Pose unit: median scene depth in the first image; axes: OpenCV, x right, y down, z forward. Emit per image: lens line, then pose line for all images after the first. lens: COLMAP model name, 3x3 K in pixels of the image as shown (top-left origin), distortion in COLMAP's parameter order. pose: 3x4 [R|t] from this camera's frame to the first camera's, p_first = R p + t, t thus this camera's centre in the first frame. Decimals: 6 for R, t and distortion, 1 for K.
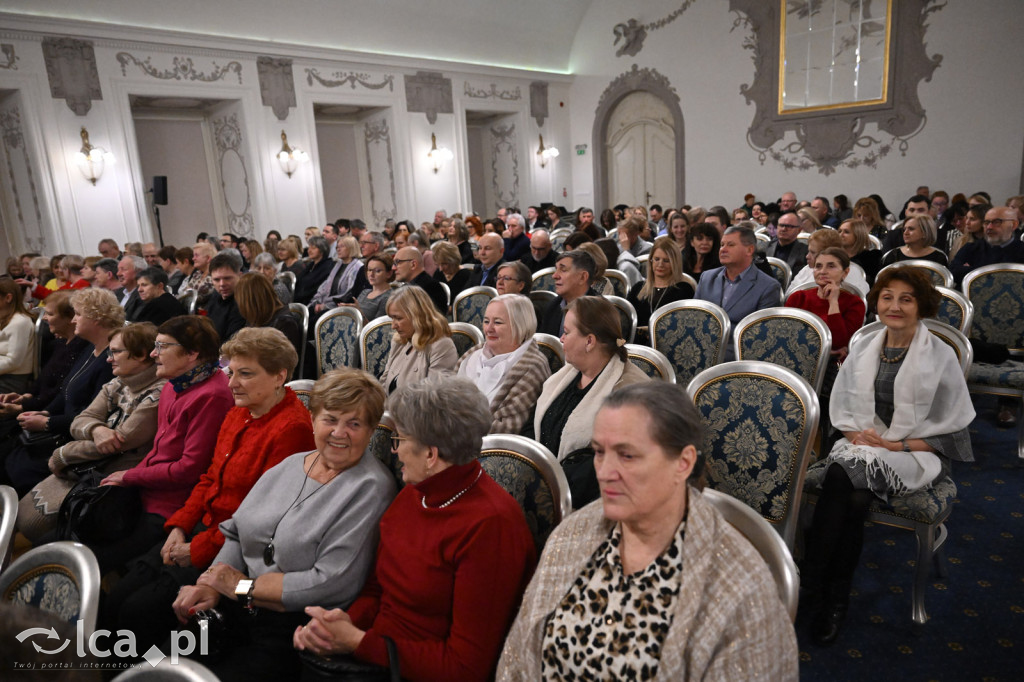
lens RADIAL K [[683.5, 0, 511.8], [0, 683.5, 340.4], [0, 0, 1]] dist [0.006818, -0.008681]
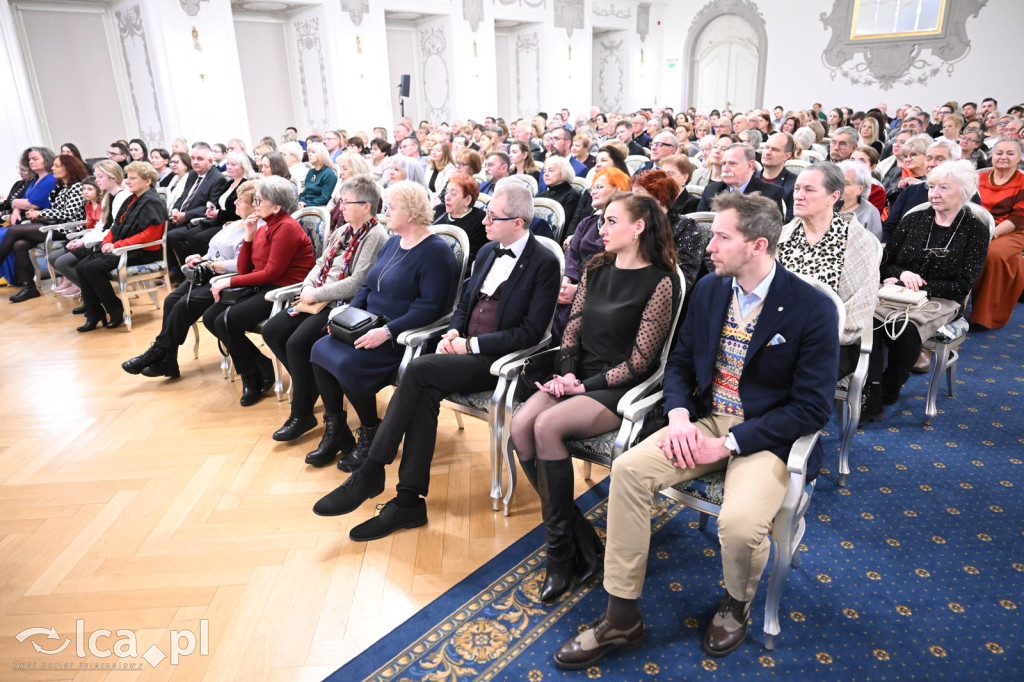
lens RADIAL K [[677.9, 0, 513.5], [0, 677.9, 333.5], [0, 0, 1]] dist [-0.000376, -0.002530]
pose [[0.999361, 0.019491, 0.029974, -0.255486], [-0.022704, 0.993571, 0.110912, 0.081346], [-0.027619, -0.111521, 0.993378, -0.275249]]
